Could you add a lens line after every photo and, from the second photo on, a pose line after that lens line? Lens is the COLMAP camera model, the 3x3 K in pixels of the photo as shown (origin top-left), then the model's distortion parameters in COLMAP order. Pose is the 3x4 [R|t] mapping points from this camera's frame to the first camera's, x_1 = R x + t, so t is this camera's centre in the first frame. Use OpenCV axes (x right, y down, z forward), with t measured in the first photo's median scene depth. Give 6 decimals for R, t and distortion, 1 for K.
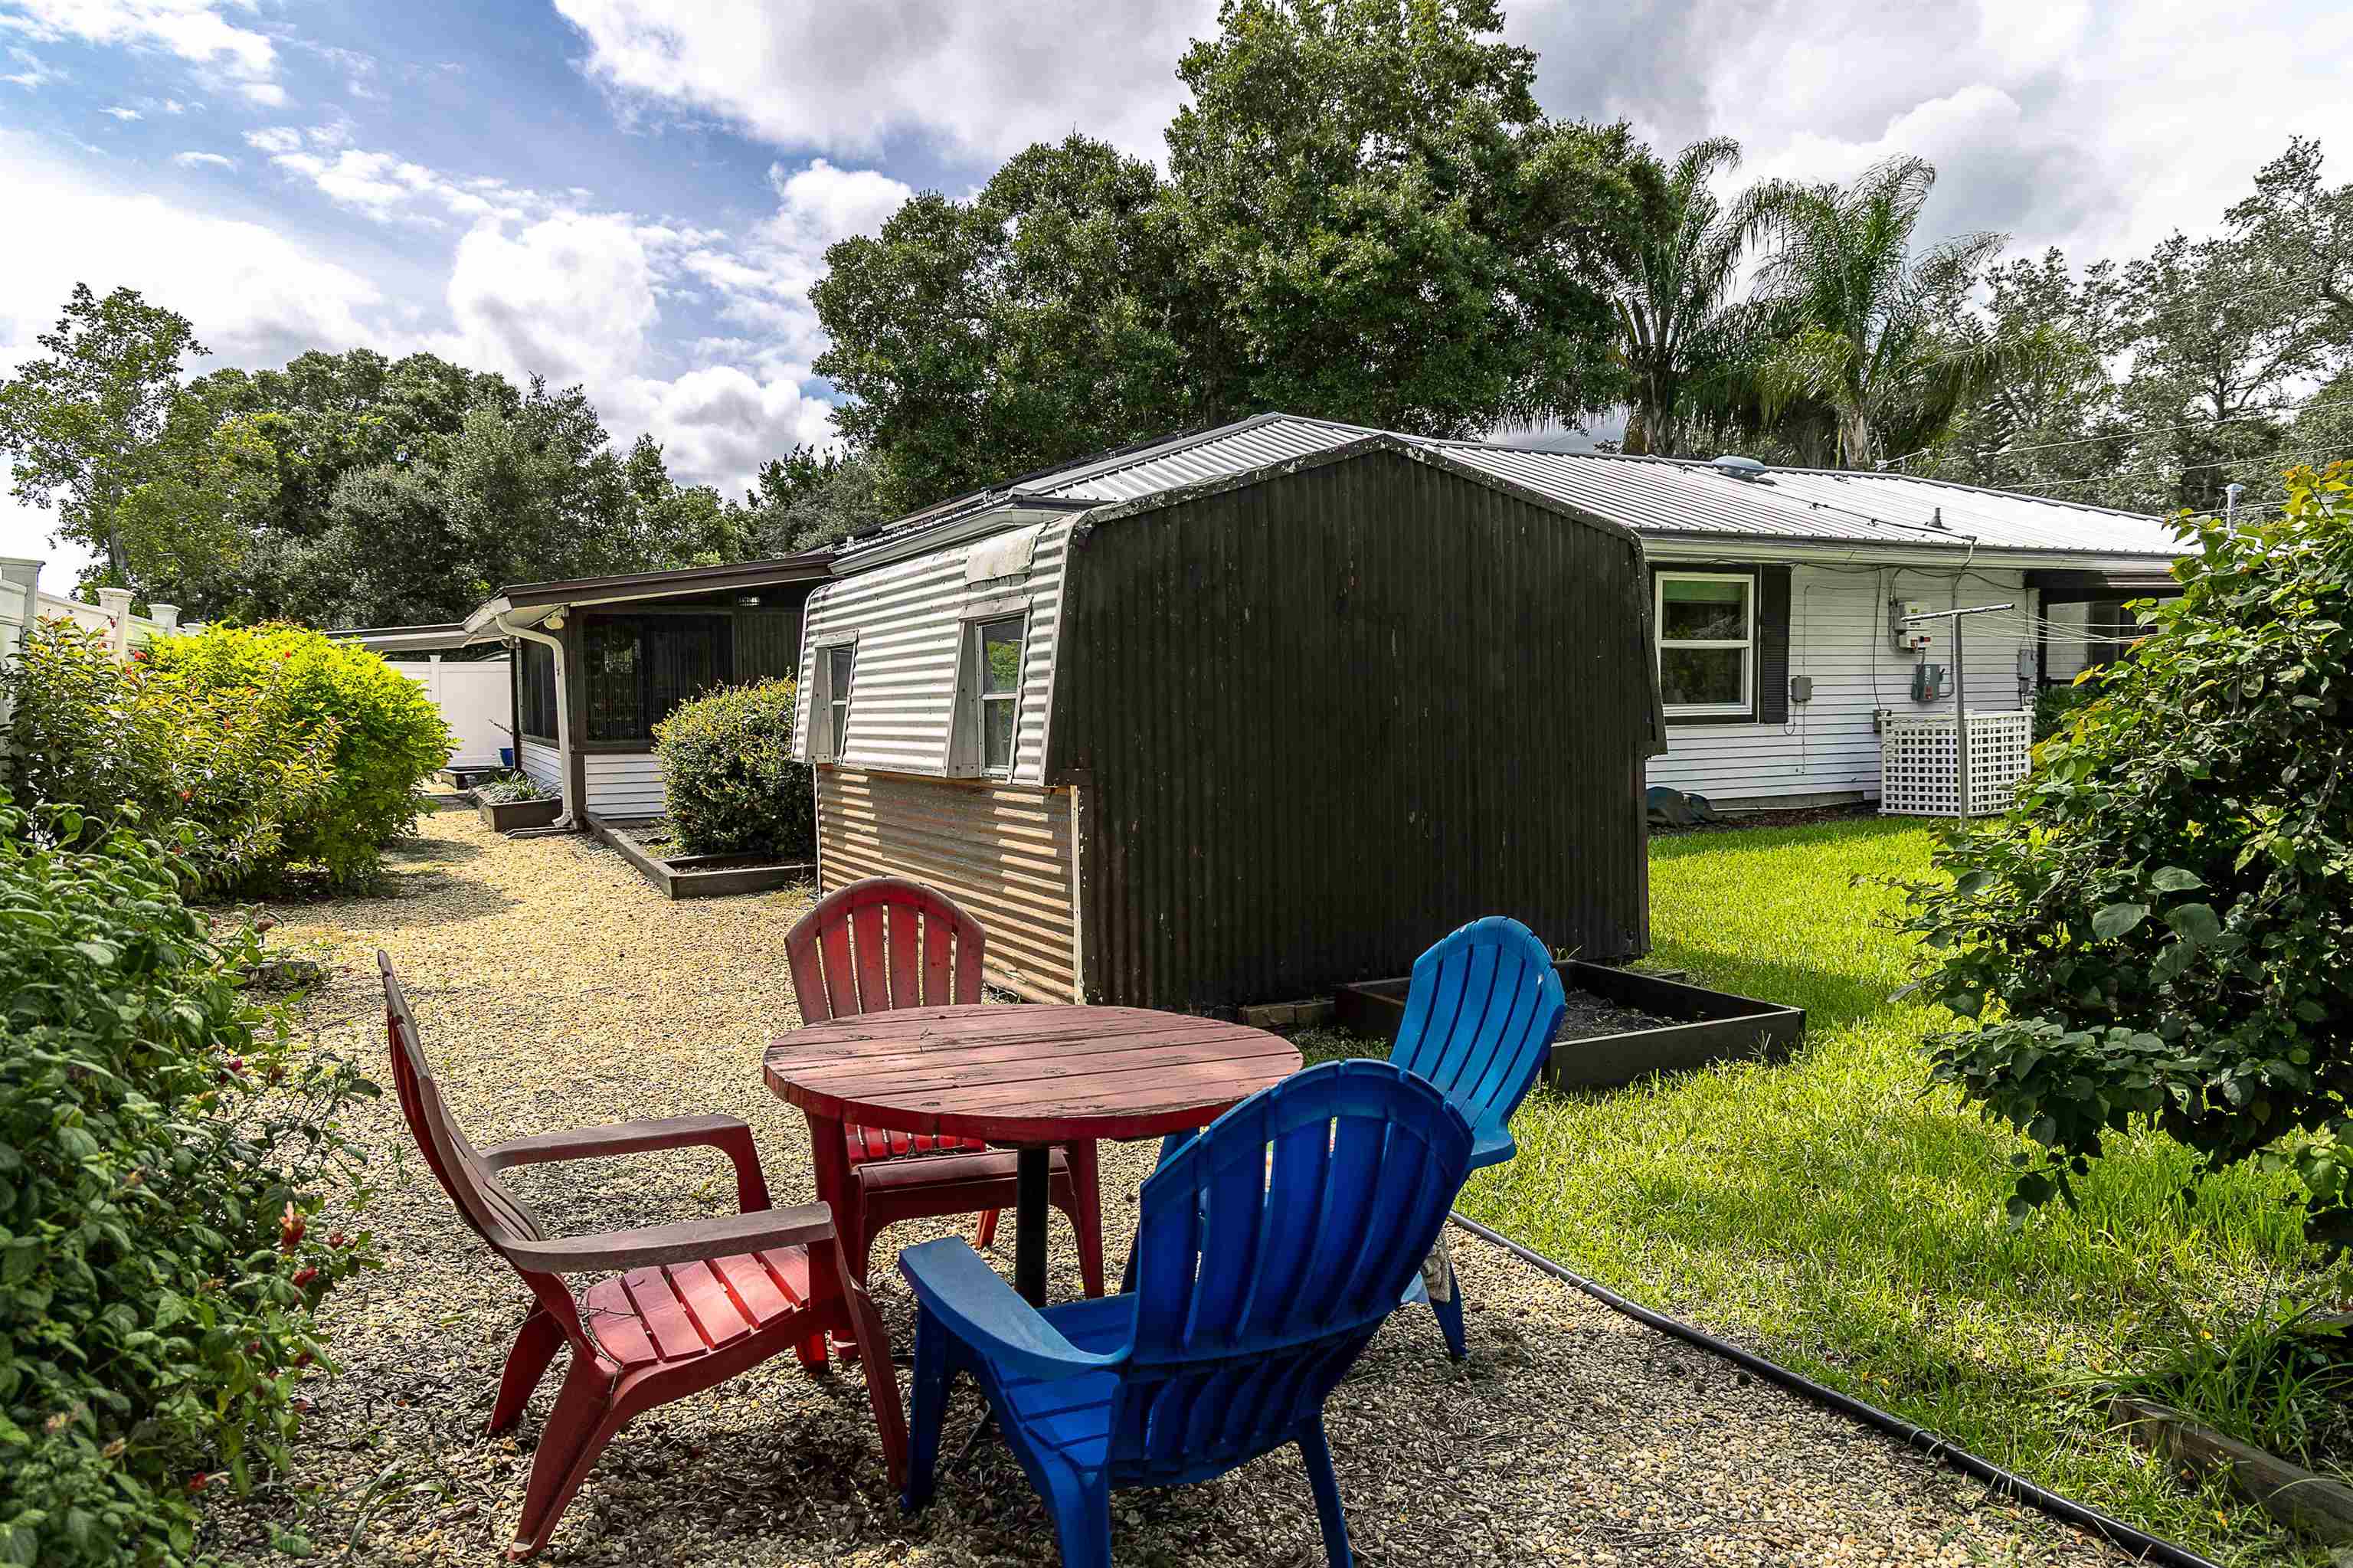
lens RADIAL K [[1606.6, 0, 1176.5], [0, 1606.6, 784.0], [0, 0, 1]] dist [0.001736, -0.000837]
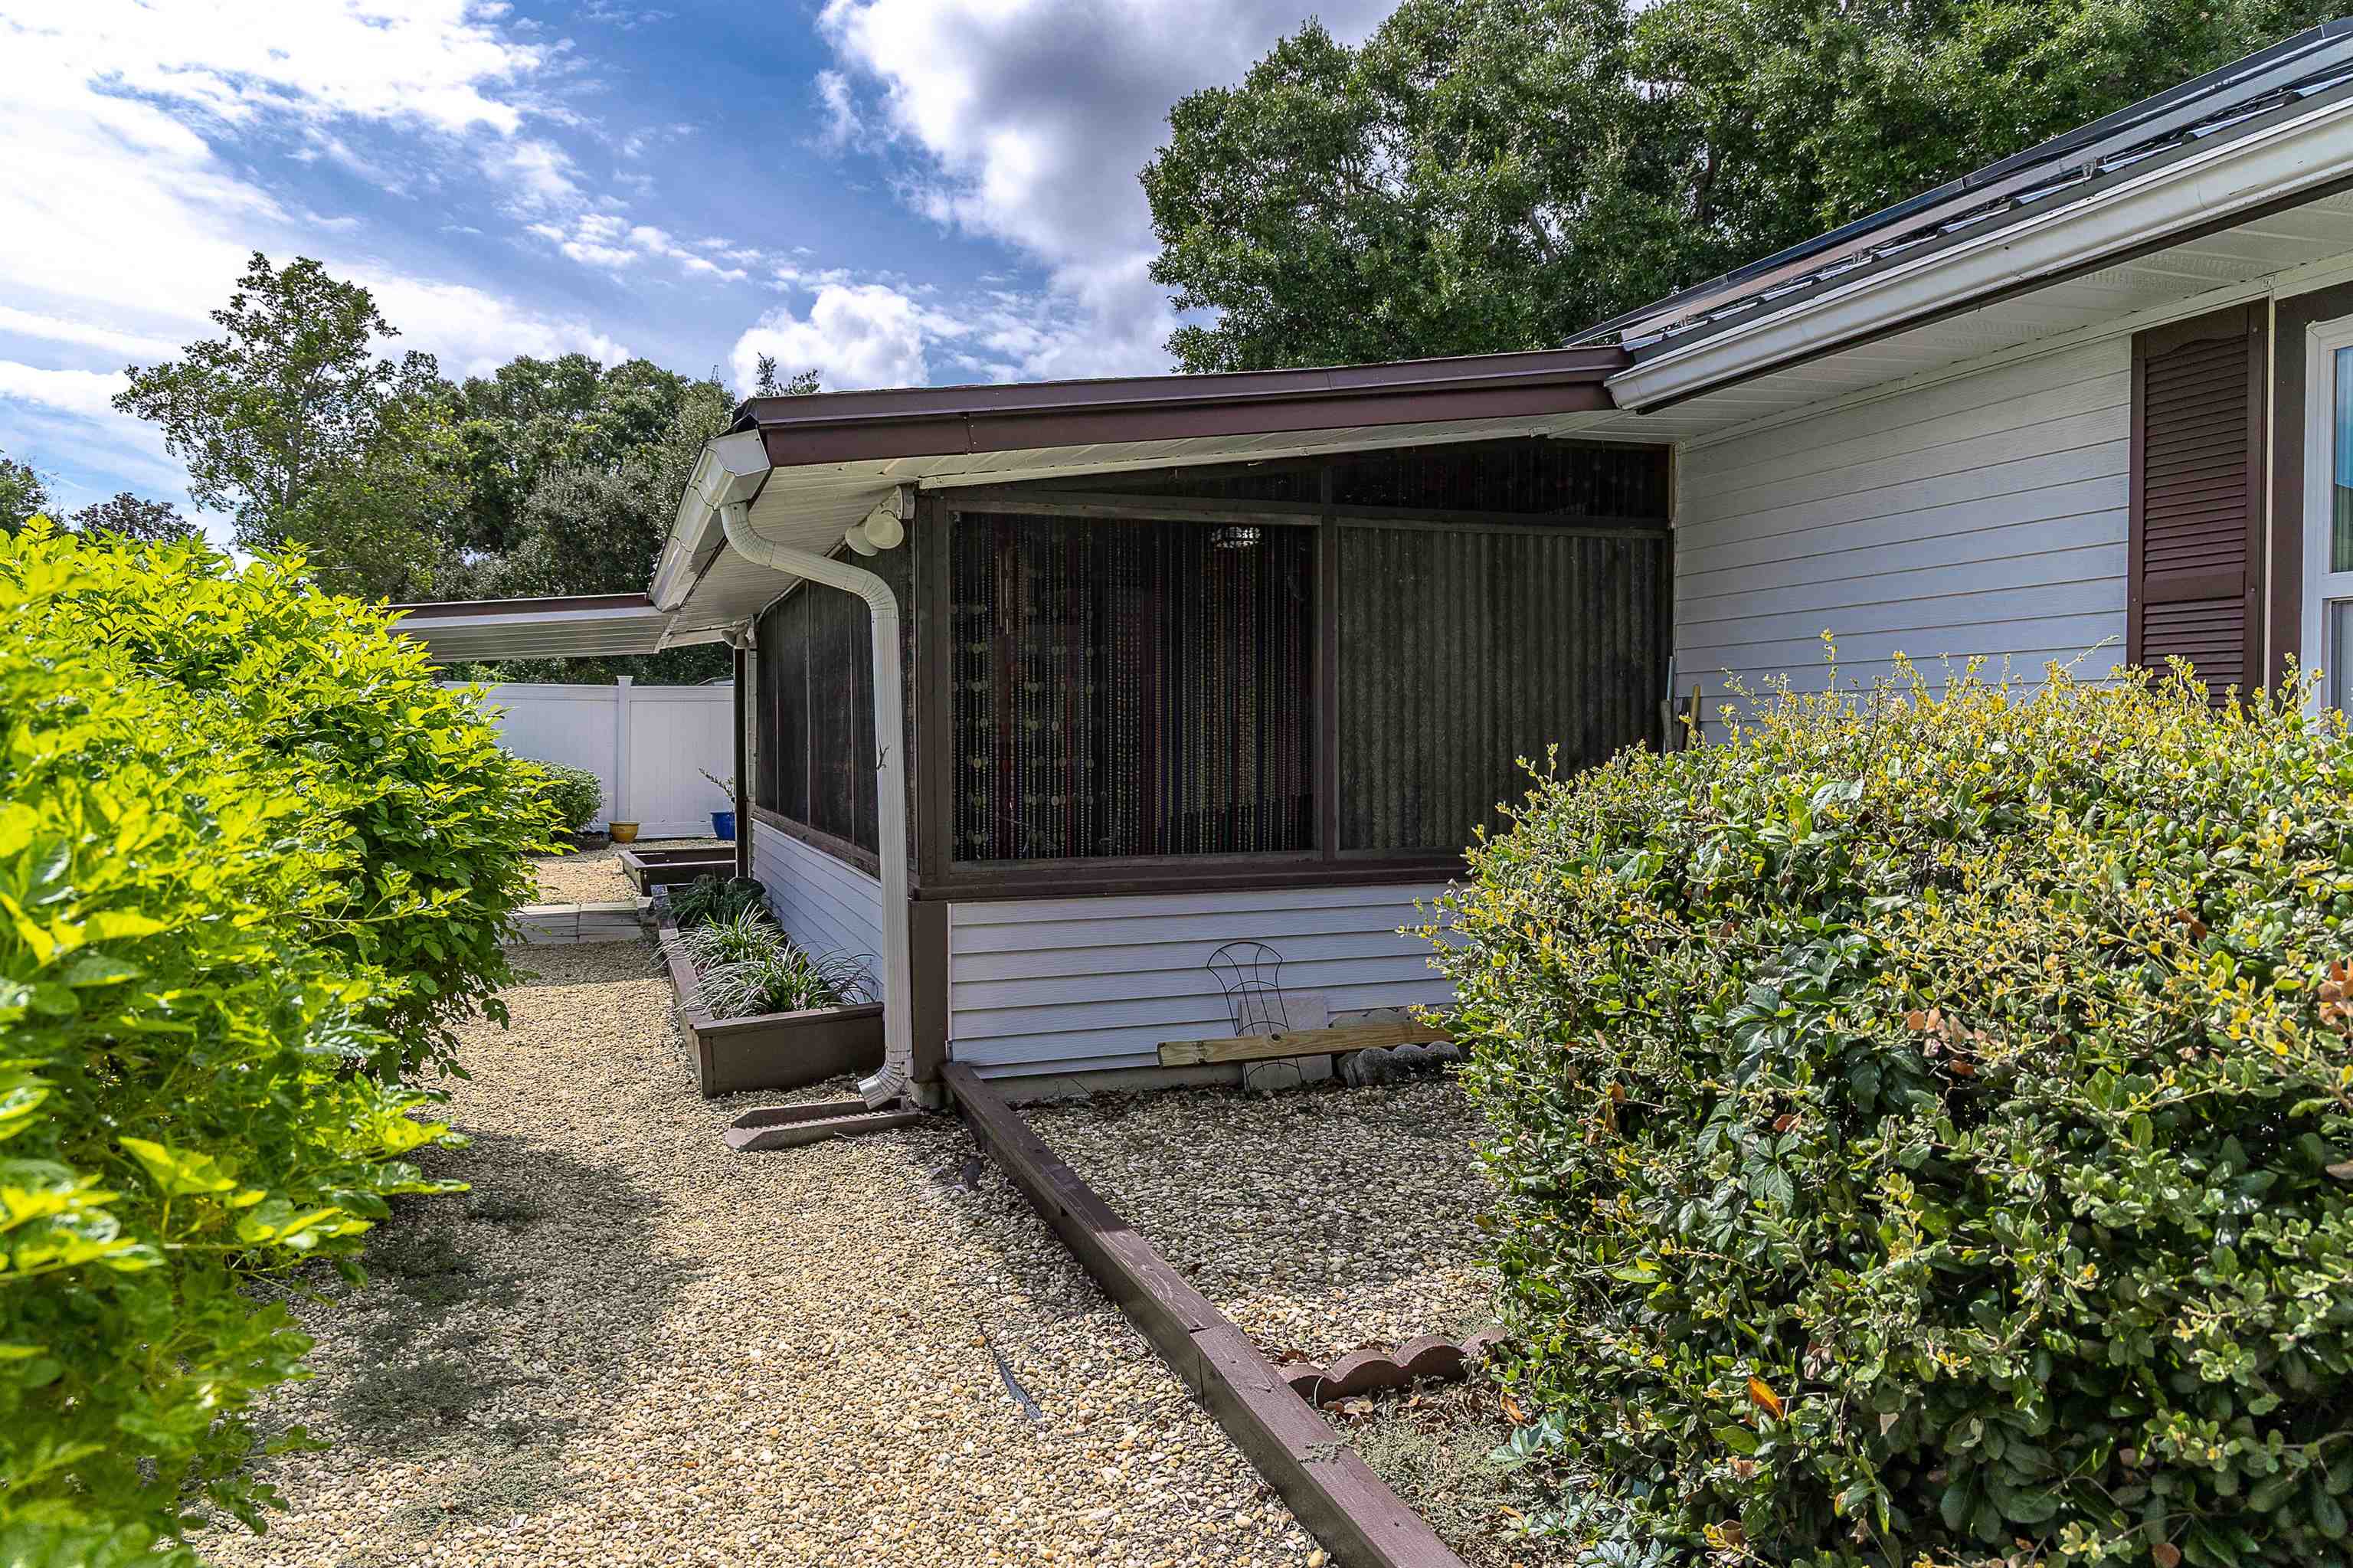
lens RADIAL K [[1606.6, 0, 1176.5], [0, 1606.6, 784.0], [0, 0, 1]] dist [0.001736, -0.000837]
pose [[0.993377, 0.013061, -0.114154, -0.085852], [-0.015987, 0.999566, -0.024749, -0.011226], [0.113781, 0.026410, 0.993155, 0.201206]]
